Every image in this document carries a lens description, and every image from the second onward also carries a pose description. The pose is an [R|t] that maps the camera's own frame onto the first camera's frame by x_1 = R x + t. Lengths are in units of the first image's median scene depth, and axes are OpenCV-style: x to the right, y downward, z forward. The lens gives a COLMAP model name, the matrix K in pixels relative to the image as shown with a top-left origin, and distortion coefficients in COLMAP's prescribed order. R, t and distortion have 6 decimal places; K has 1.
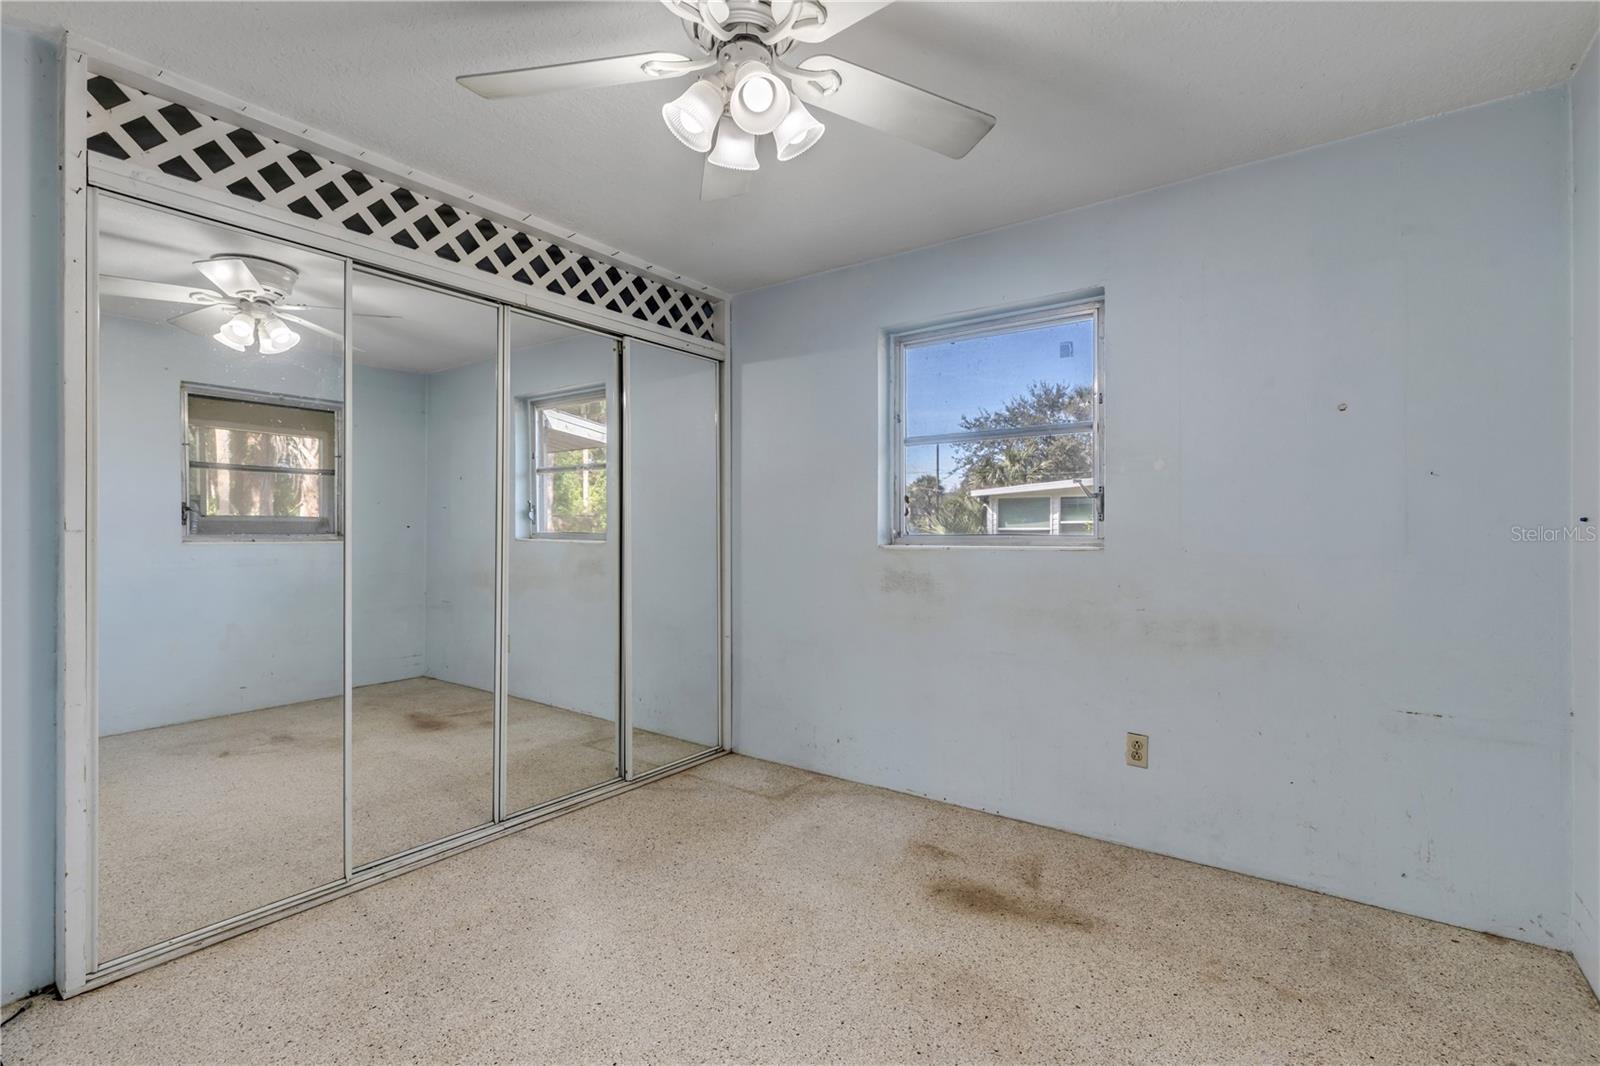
lens RADIAL K [[726.8, 0, 795.4], [0, 726.8, 516.4], [0, 0, 1]] dist [0.001625, -0.000727]
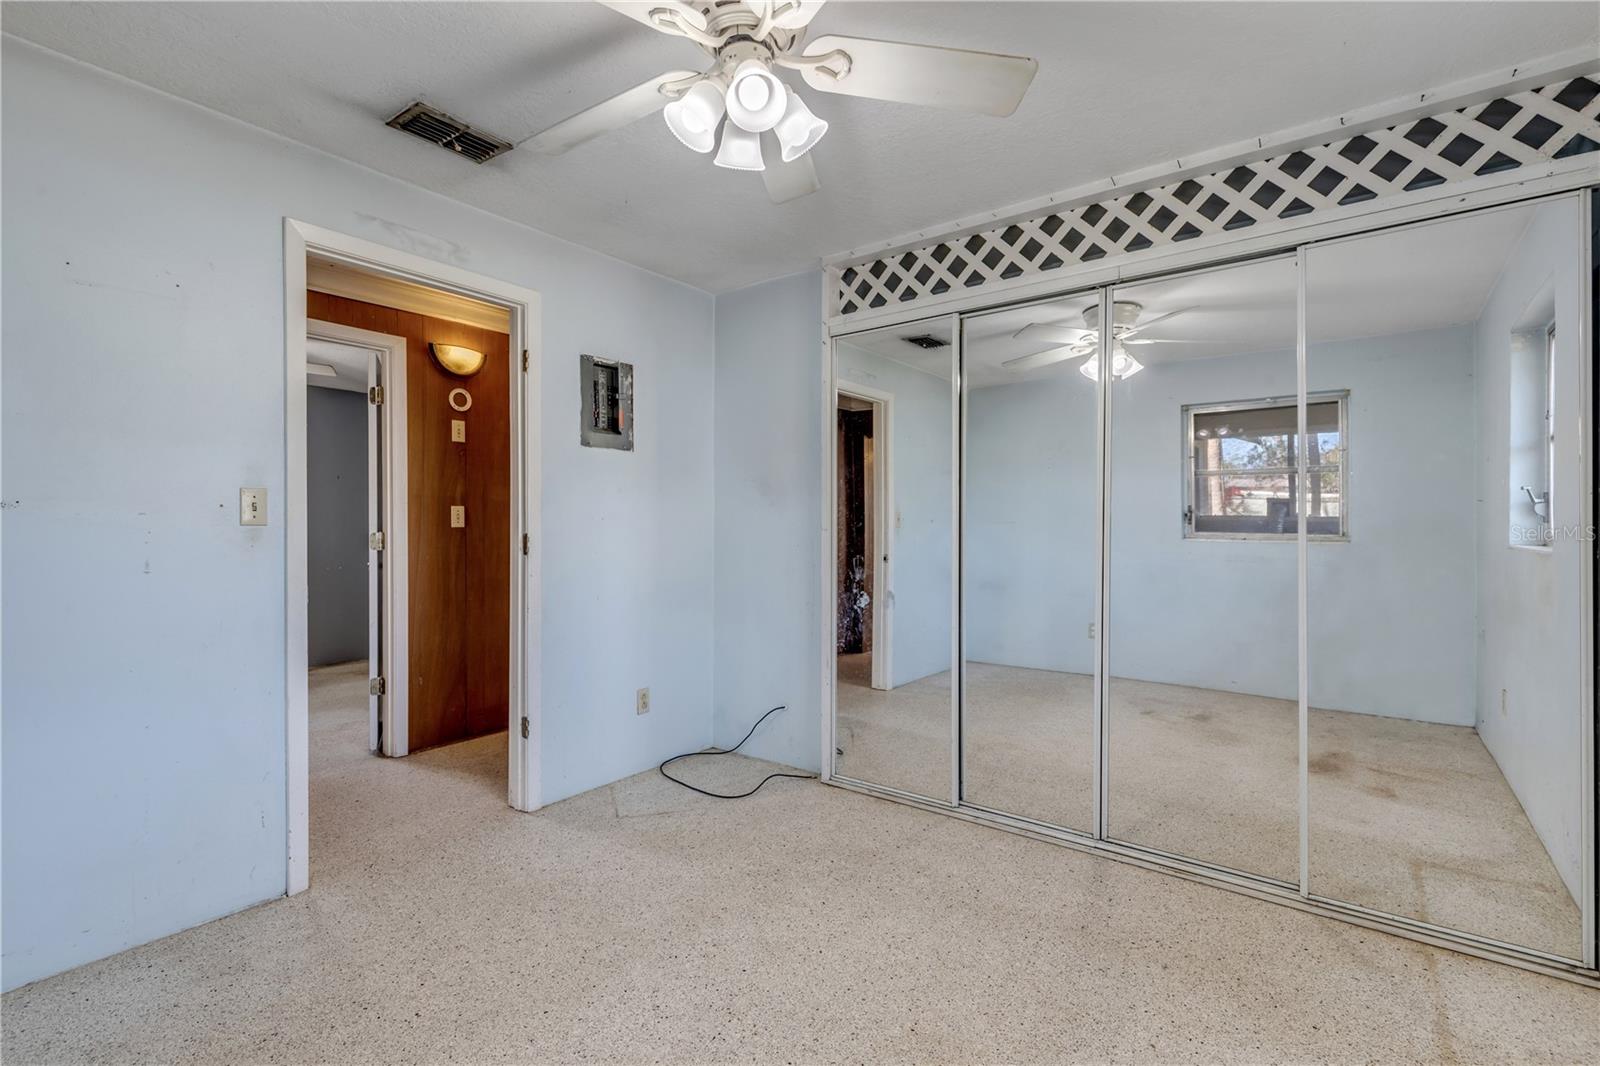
lens RADIAL K [[716.5, 0, 793.6], [0, 716.5, 525.3], [0, 0, 1]] dist [-0.000895, -0.000414]
pose [[-0.024361, -0.007366, -0.999676, 0.548332], [0.016610, 0.999832, -0.007772, 0.014669], [0.999565, -0.016794, -0.024235, 0.652169]]
